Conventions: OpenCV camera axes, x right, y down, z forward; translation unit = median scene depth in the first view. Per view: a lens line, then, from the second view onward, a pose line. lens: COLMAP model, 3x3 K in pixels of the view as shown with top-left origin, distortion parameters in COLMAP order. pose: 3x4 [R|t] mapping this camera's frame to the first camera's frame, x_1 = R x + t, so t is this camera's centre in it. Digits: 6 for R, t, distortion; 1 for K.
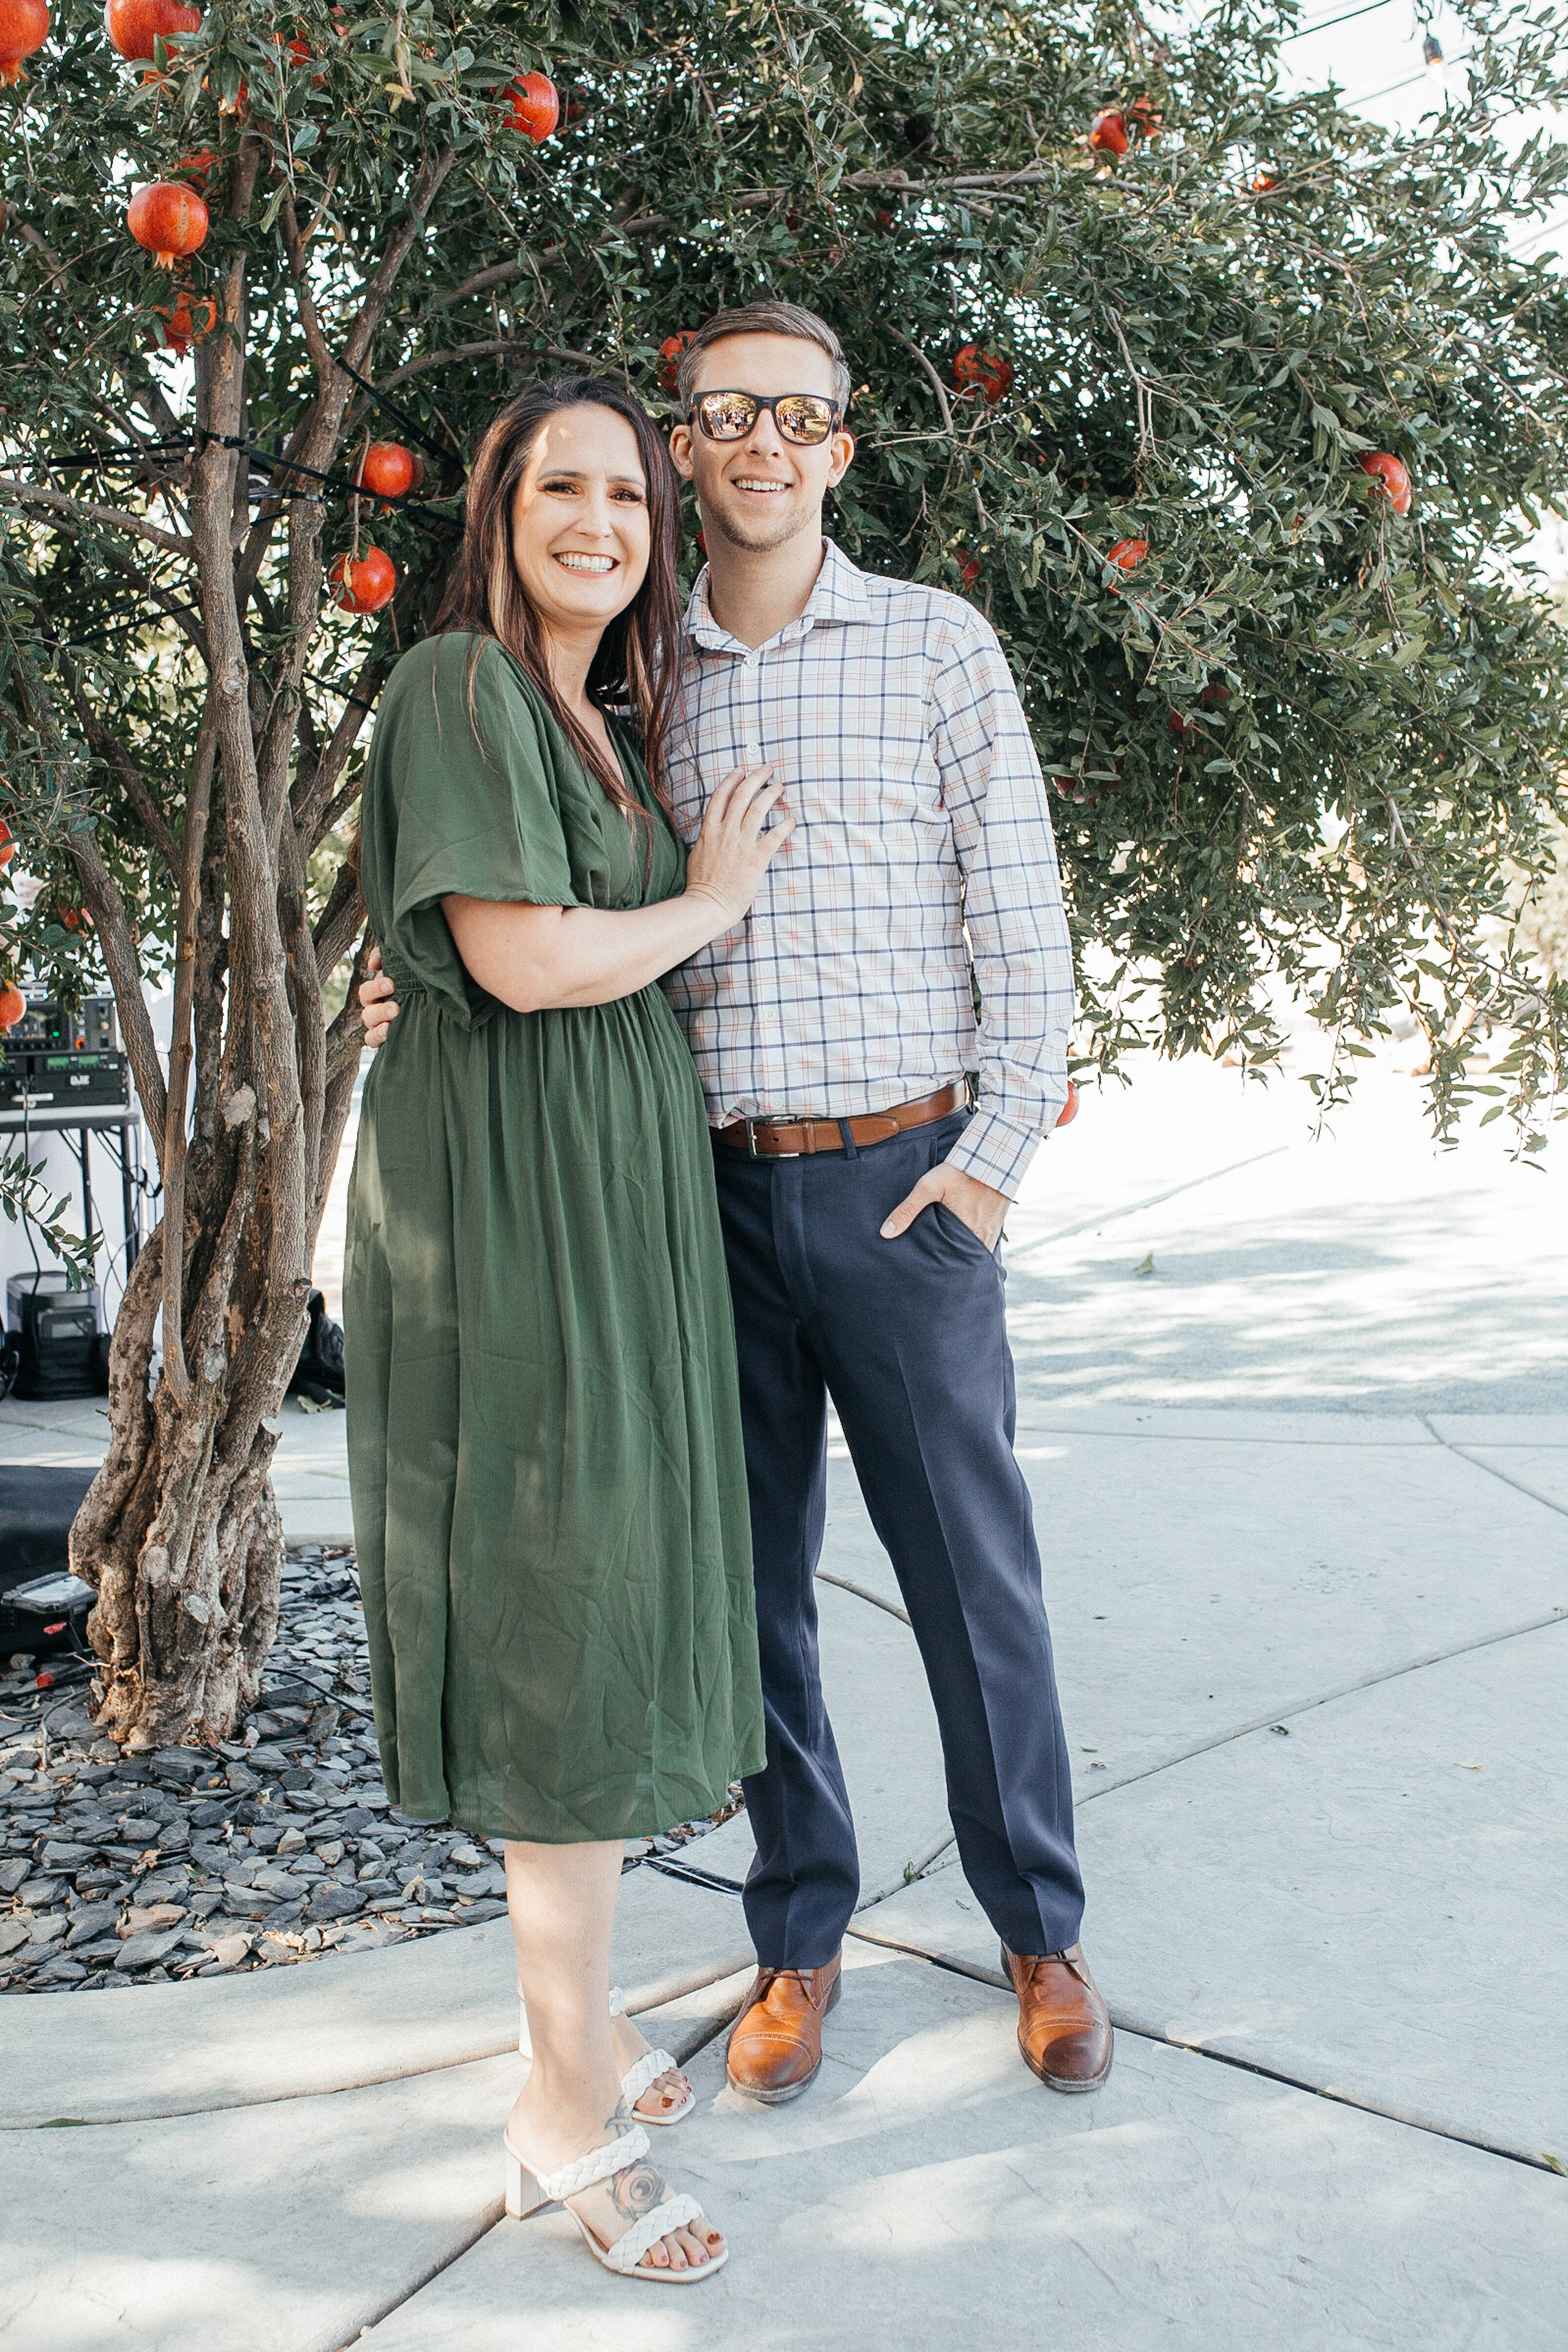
lens RADIAL K [[2333.1, 0, 790.6], [0, 2333.1, 1087.4], [0, 0, 1]] dist [-0.013471, 0.000000]
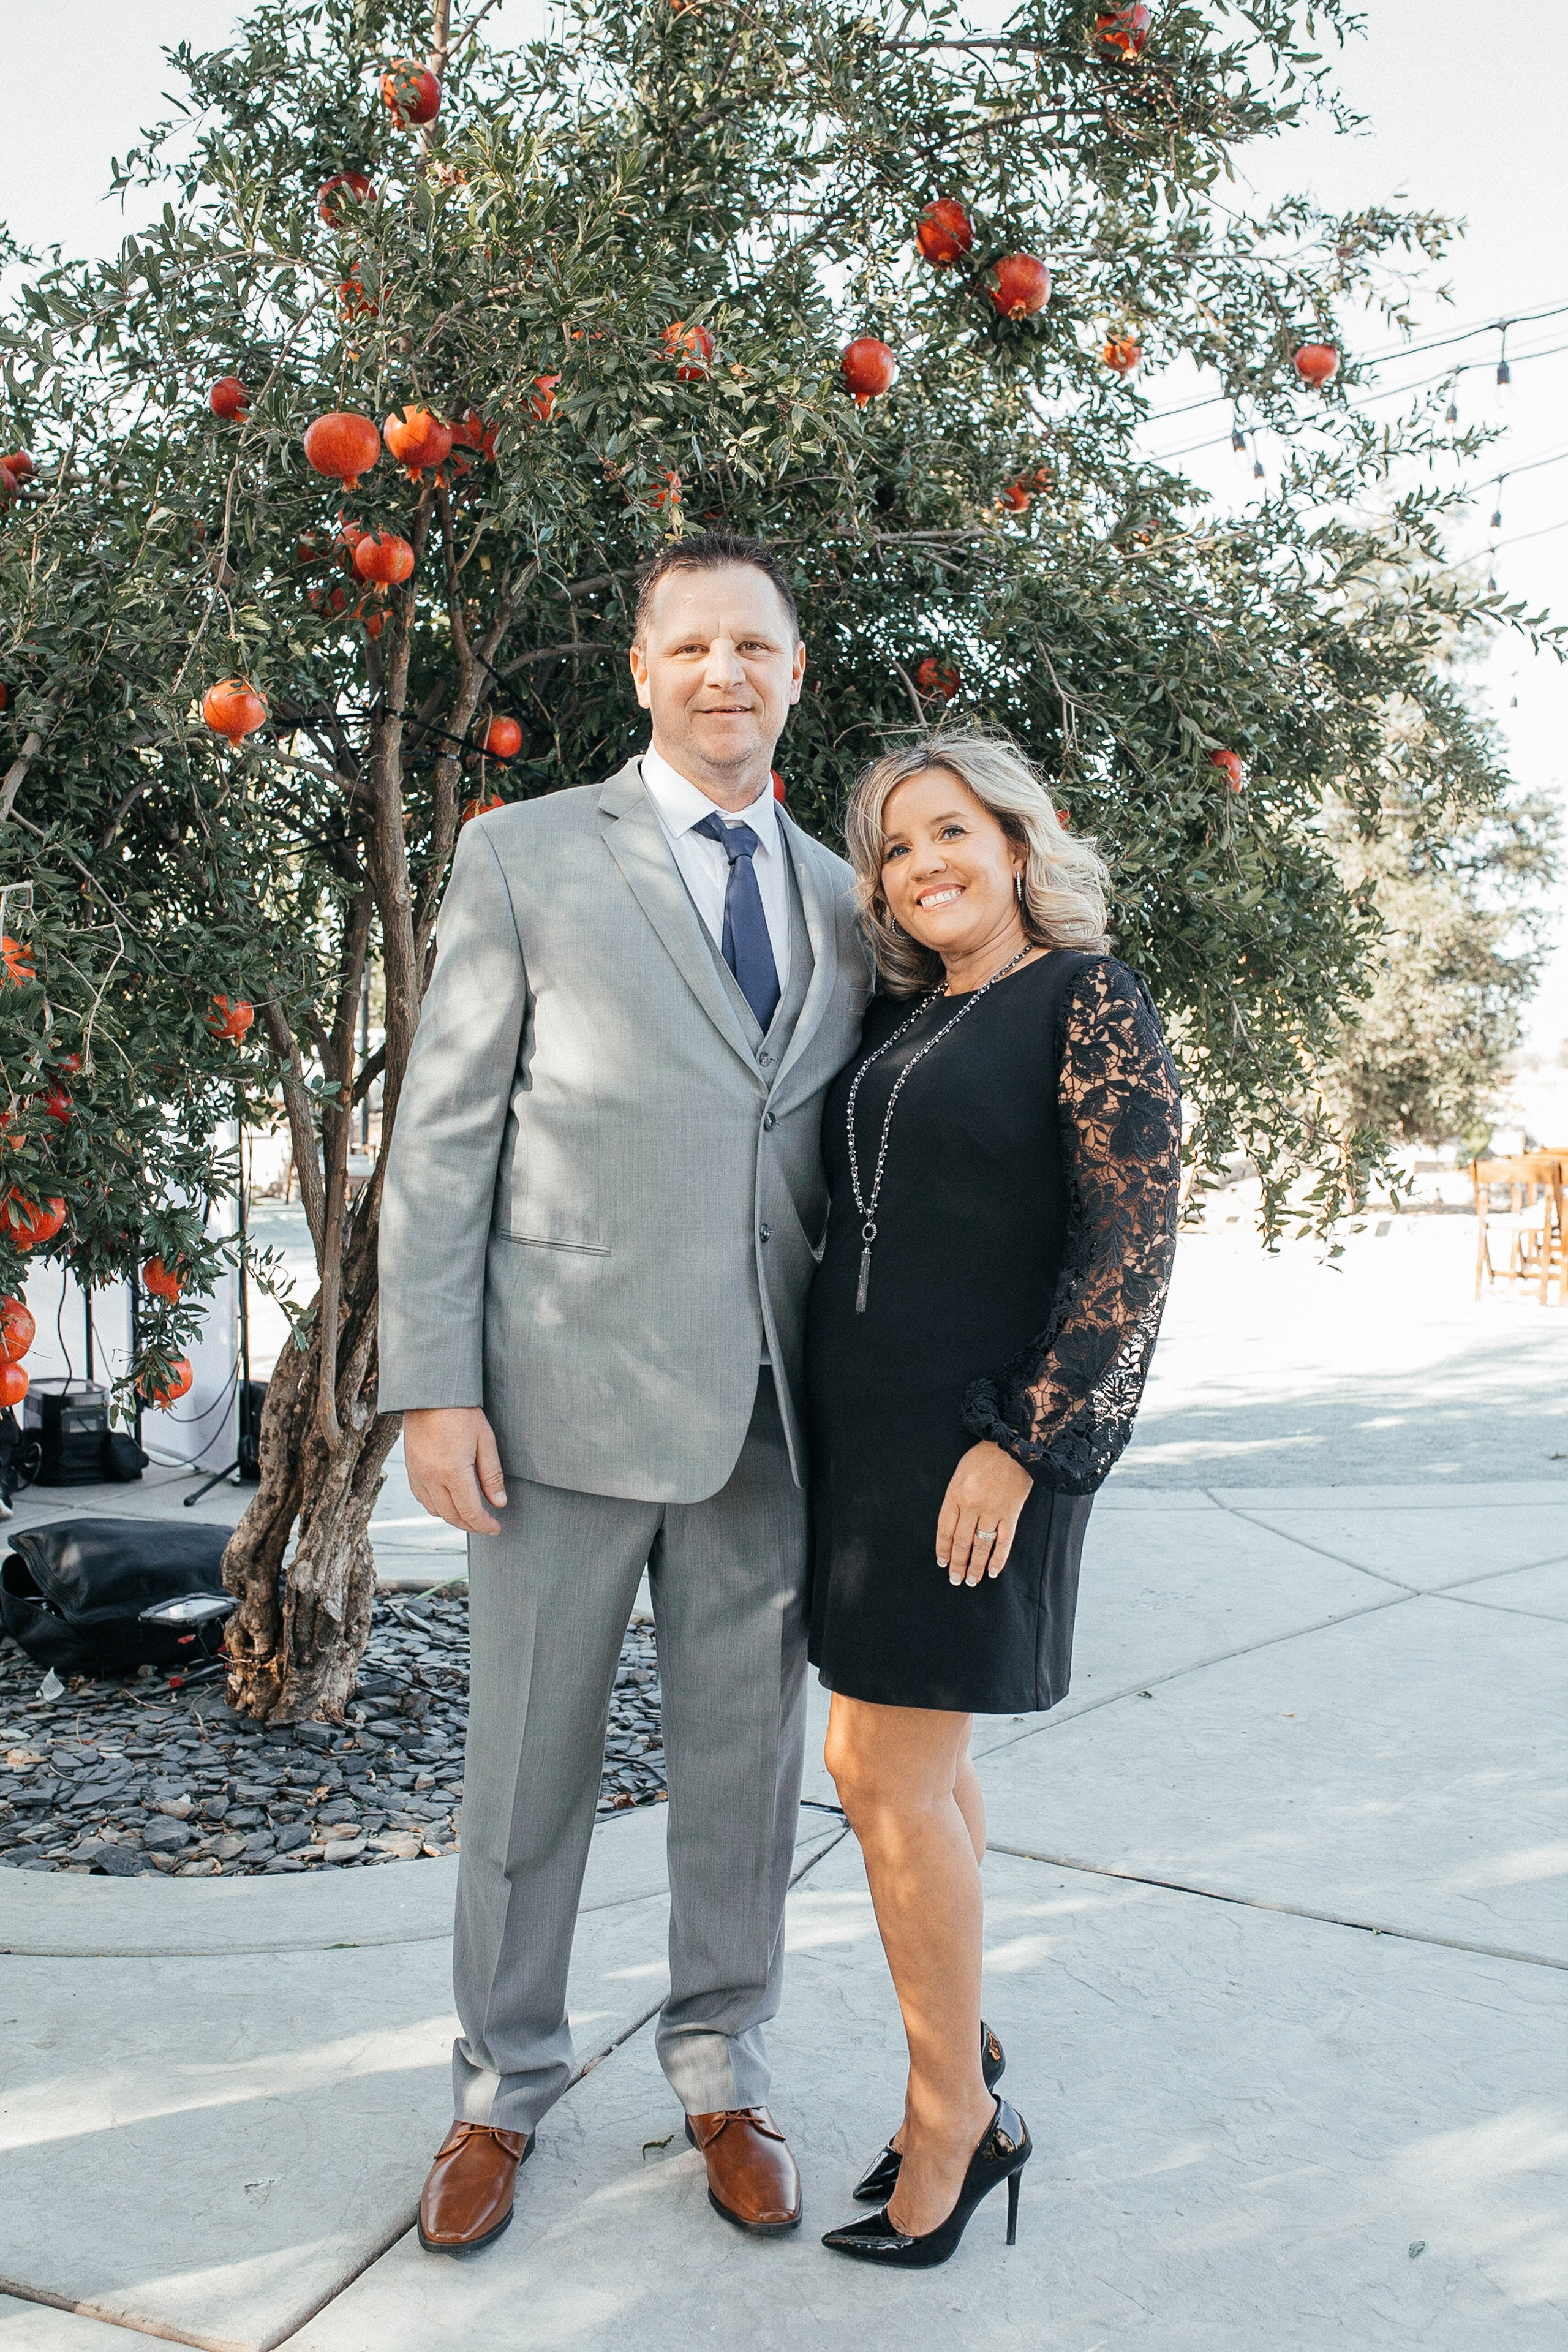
lens RADIAL K [[2333.1, 0, 783.7], [0, 2333.1, 1174.7], [0, 0, 1]] dist [-0.013471, 0.000000]
pose [[0.989988, 0.011562, 0.140675, -0.195187], [-0.006206, 0.999241, -0.038455, 0.032660], [-0.141013, 0.037197, 0.989309, -0.316416]]
